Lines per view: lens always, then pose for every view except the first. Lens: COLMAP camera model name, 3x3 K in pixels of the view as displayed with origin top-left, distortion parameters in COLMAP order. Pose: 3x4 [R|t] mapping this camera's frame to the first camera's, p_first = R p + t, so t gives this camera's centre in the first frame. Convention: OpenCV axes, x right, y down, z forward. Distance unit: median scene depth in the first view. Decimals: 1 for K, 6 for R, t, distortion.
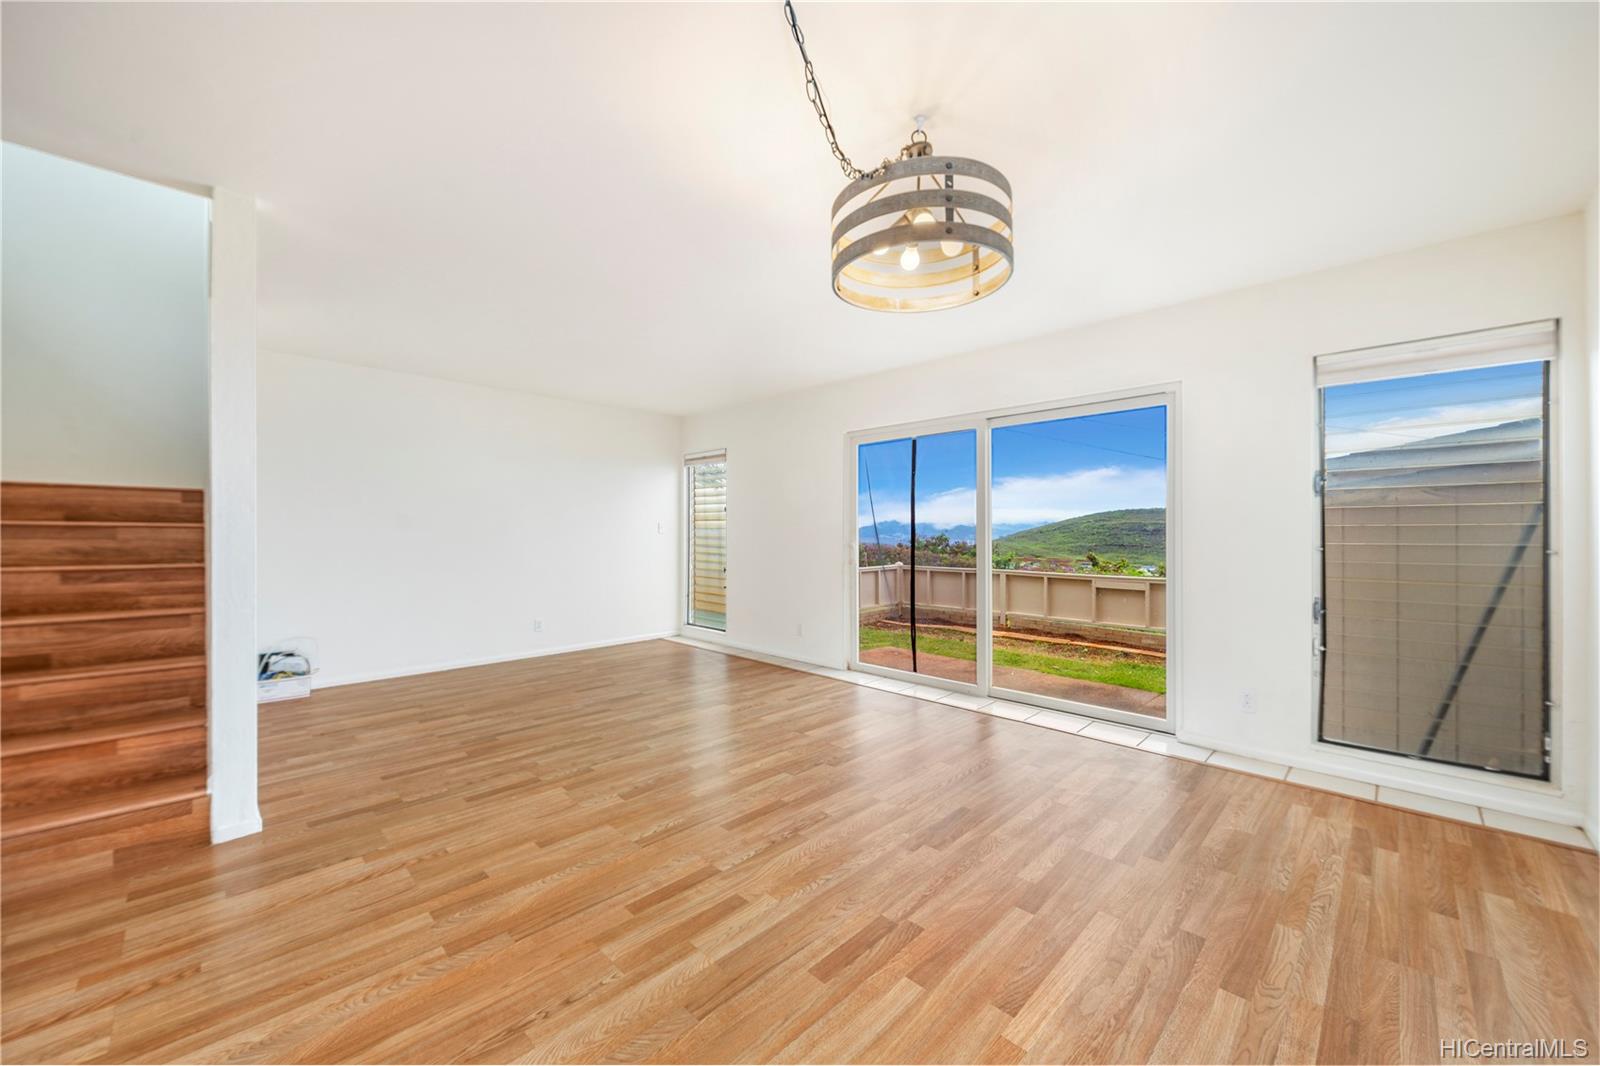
lens RADIAL K [[601.5, 0, 798.3], [0, 601.5, 539.0], [0, 0, 1]] dist [0.010407, -0.006537]
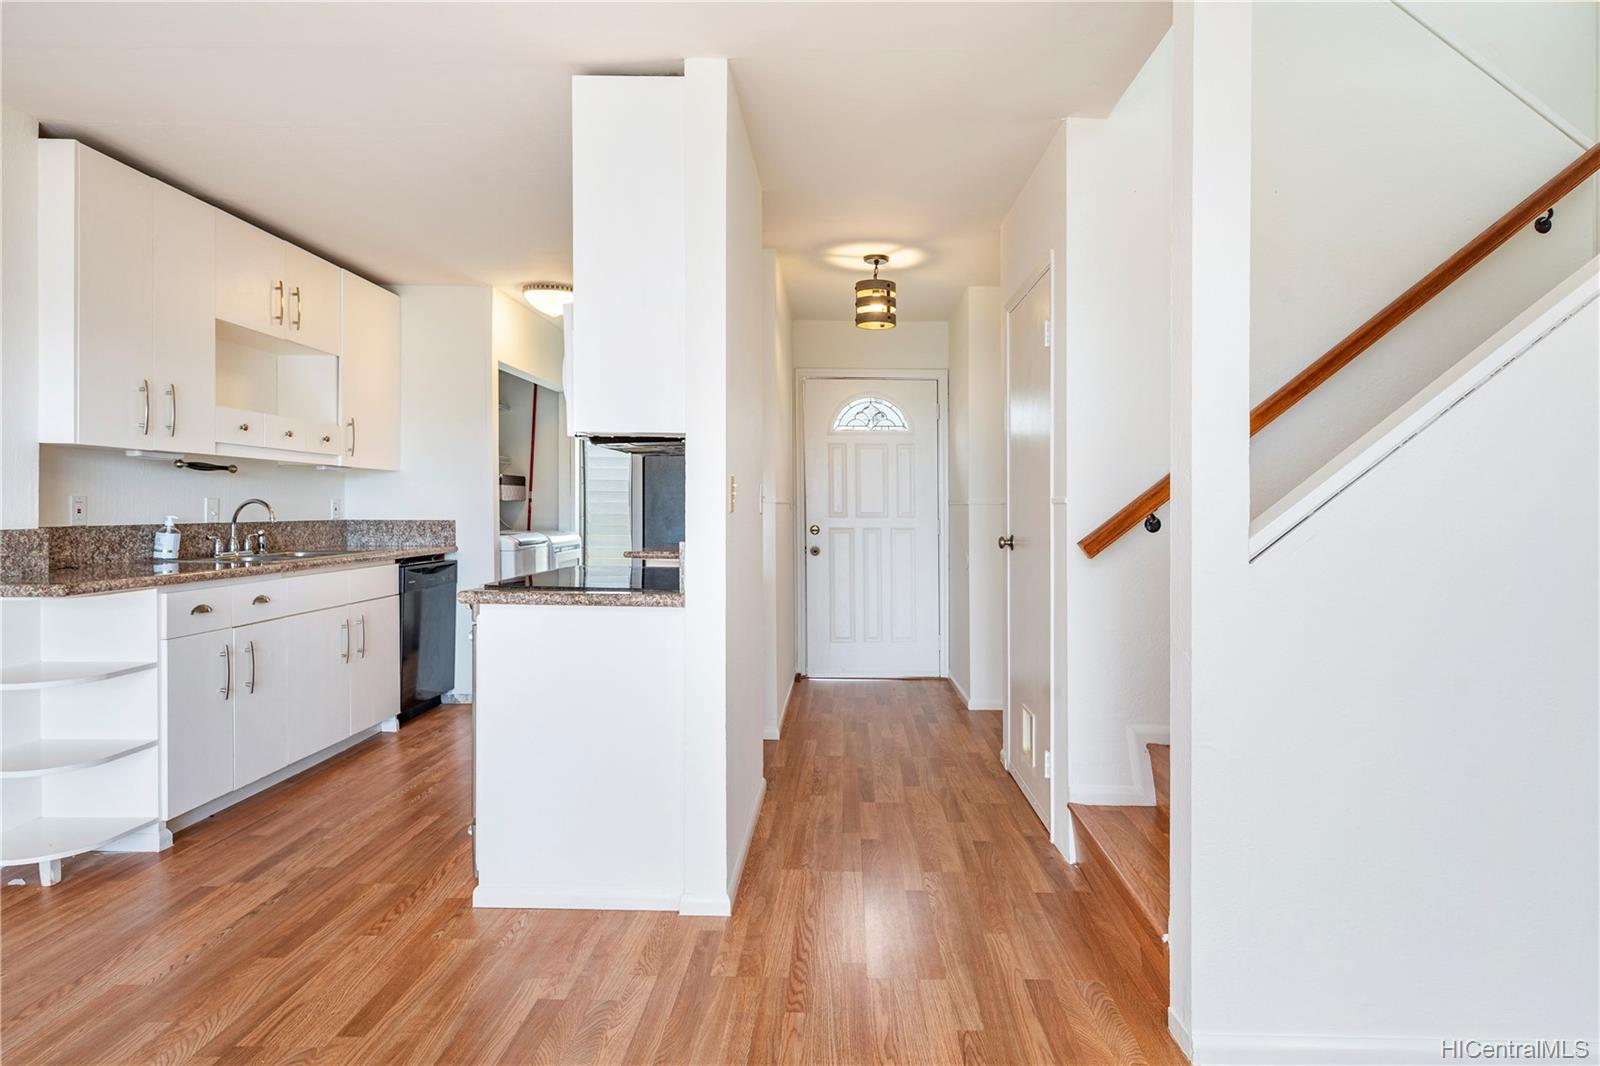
lens RADIAL K [[890.9, 0, 845.8], [0, 890.9, 524.4], [0, 0, 1]] dist [0.001188, -0.000605]
pose [[-0.718450, 0.006992, -0.695543, -0.105696], [-0.018048, 0.999425, 0.028690, -0.022311], [0.695344, 0.033165, -0.717911, 1.350835]]
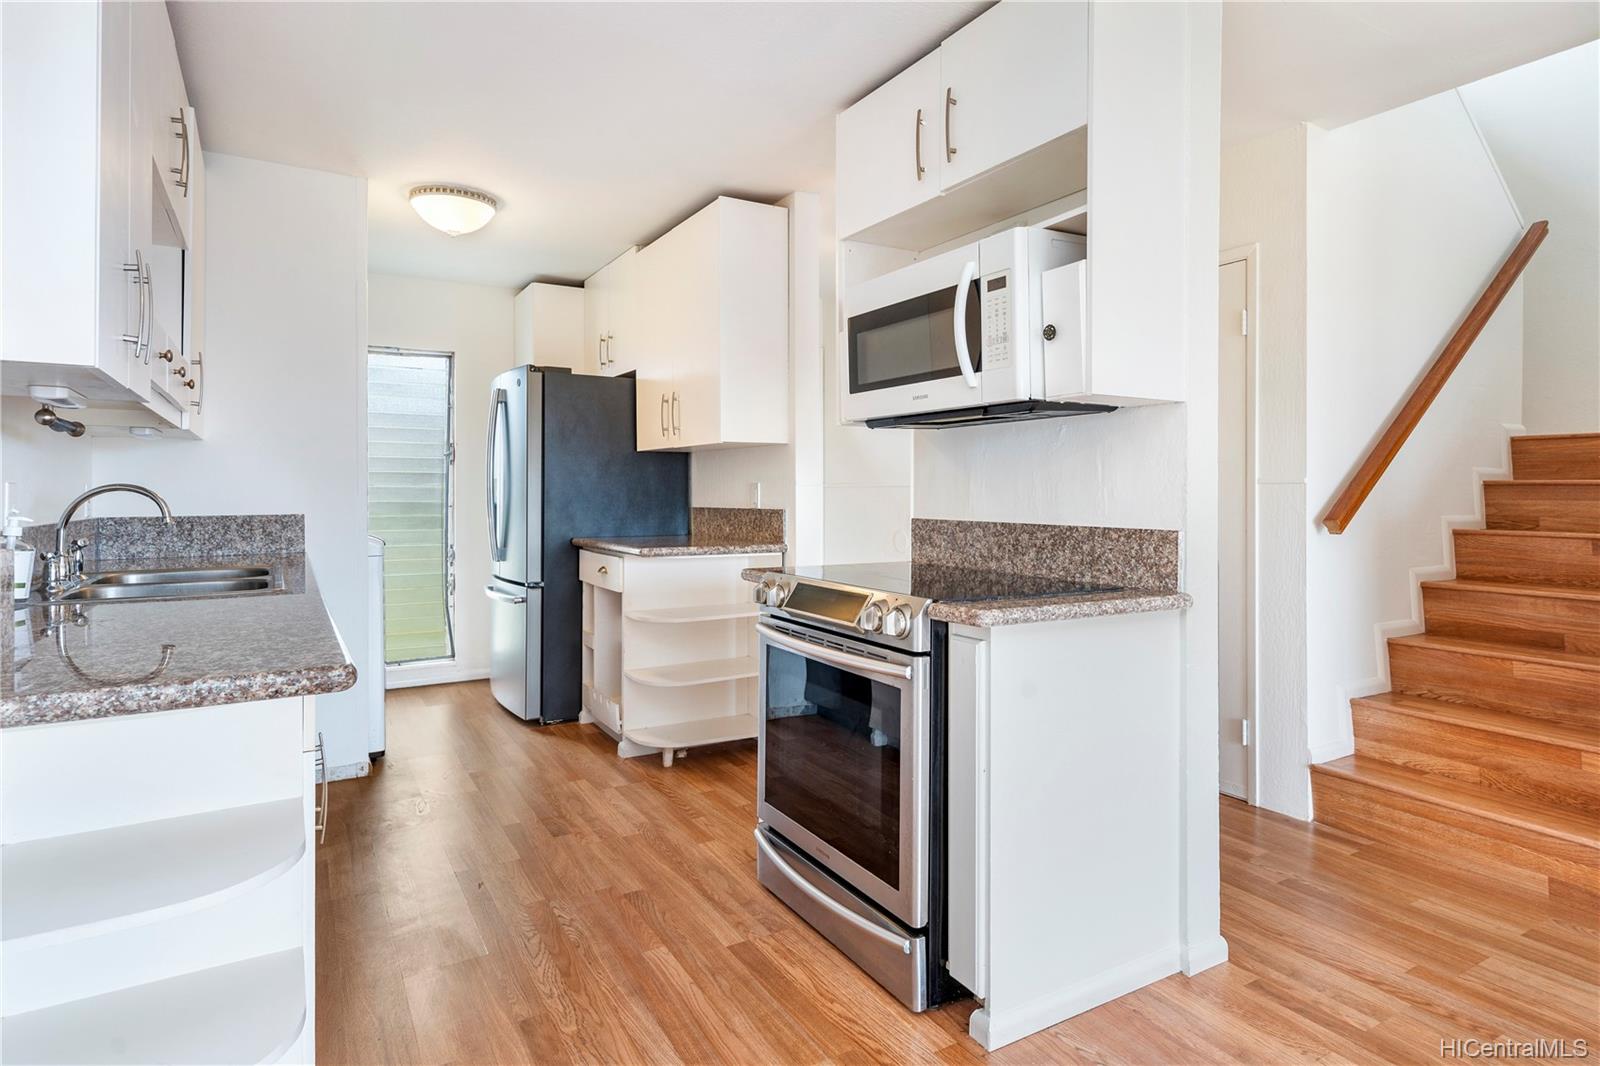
lens RADIAL K [[865.2, 0, 797.7], [0, 865.2, 497.9], [0, 0, 1]] dist [0.007459, 0.000079]
pose [[-0.254786, 0.006588, -0.966975, 0.249455], [-0.011614, 0.999884, 0.009872, -0.003829], [0.966928, 0.013745, -0.254679, 0.265581]]
